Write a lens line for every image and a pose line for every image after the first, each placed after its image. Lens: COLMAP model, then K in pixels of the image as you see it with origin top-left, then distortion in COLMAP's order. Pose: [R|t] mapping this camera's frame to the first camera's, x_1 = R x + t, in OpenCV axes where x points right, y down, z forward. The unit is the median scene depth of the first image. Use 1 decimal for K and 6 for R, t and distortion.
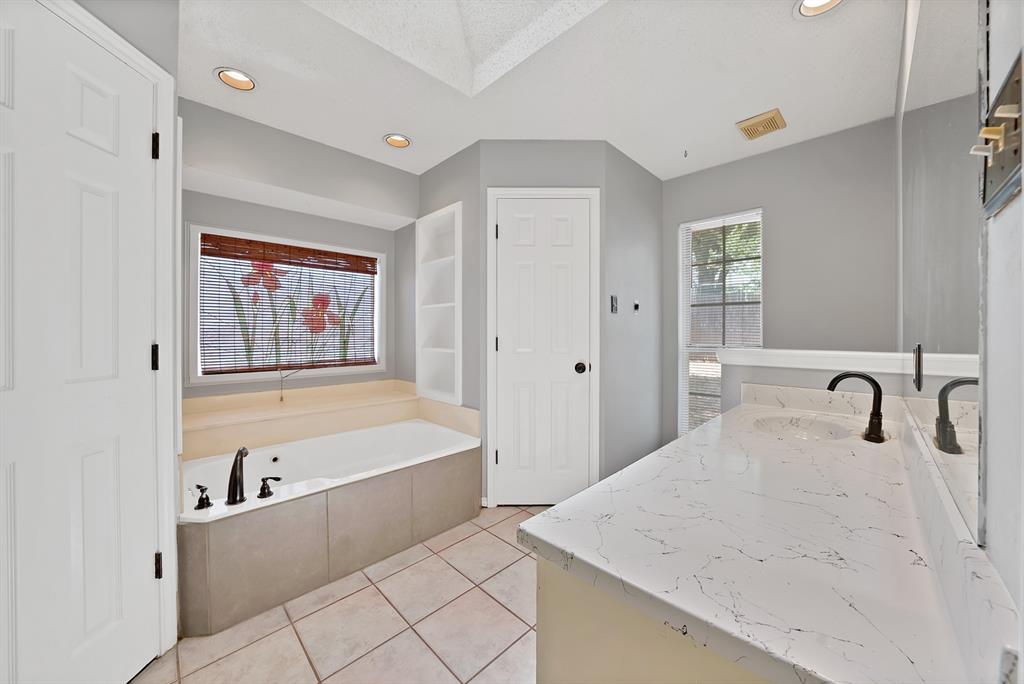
lens RADIAL K [[359.1, 0, 512.5], [0, 359.1, 332.4], [0, 0, 1]] dist [-0.027639, 0.005402]
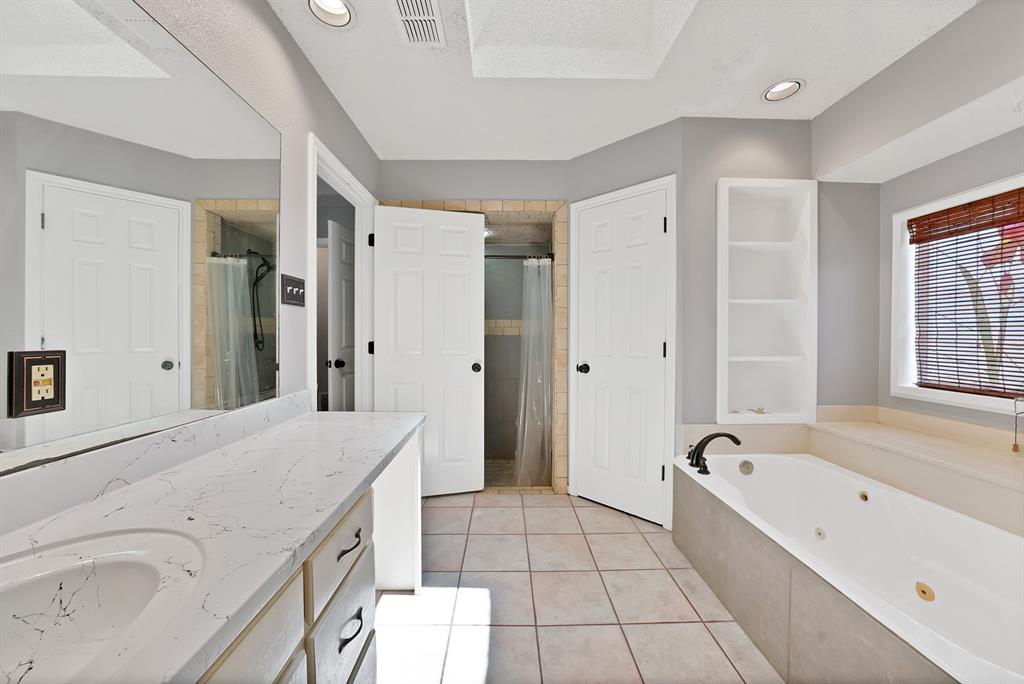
lens RADIAL K [[363.9, 0, 508.6], [0, 363.9, 336.6], [0, 0, 1]] dist [-0.031061, 0.006391]
pose [[-0.700356, 0.001180, -0.713793, 0.350407], [-0.002732, 0.999987, 0.004334, 0.000780], [0.713789, 0.004985, -0.700343, 0.778123]]
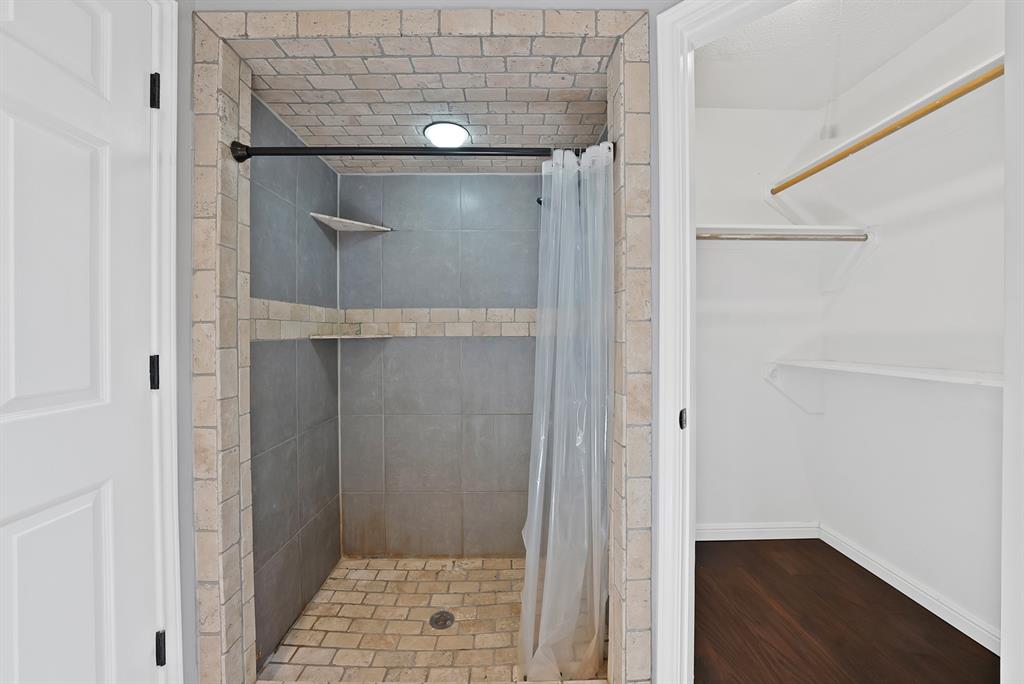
lens RADIAL K [[369.8, 0, 504.5], [0, 369.8, 337.3], [0, 0, 1]] dist [-0.029056, 0.006808]
pose [[-0.710930, 0.008248, -0.703214, -0.070863], [0.002289, 0.999953, 0.009415, -0.002963], [0.703259, 0.005084, -0.710916, 0.368755]]
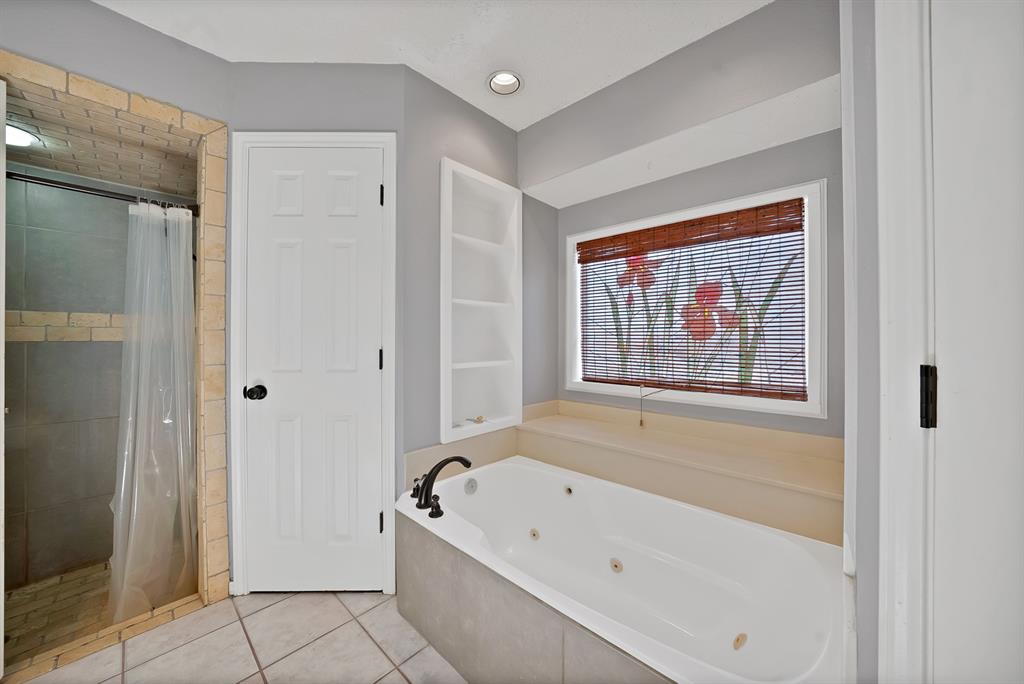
lens RADIAL K [[363.9, 0, 508.6], [0, 363.9, 336.6], [0, 0, 1]] dist [-0.031061, 0.006391]
pose [[0.029171, -0.003733, -0.999567, 0.146525], [0.001317, 0.999992, -0.003696, -0.003243], [0.999574, -0.001209, 0.029176, 0.657713]]
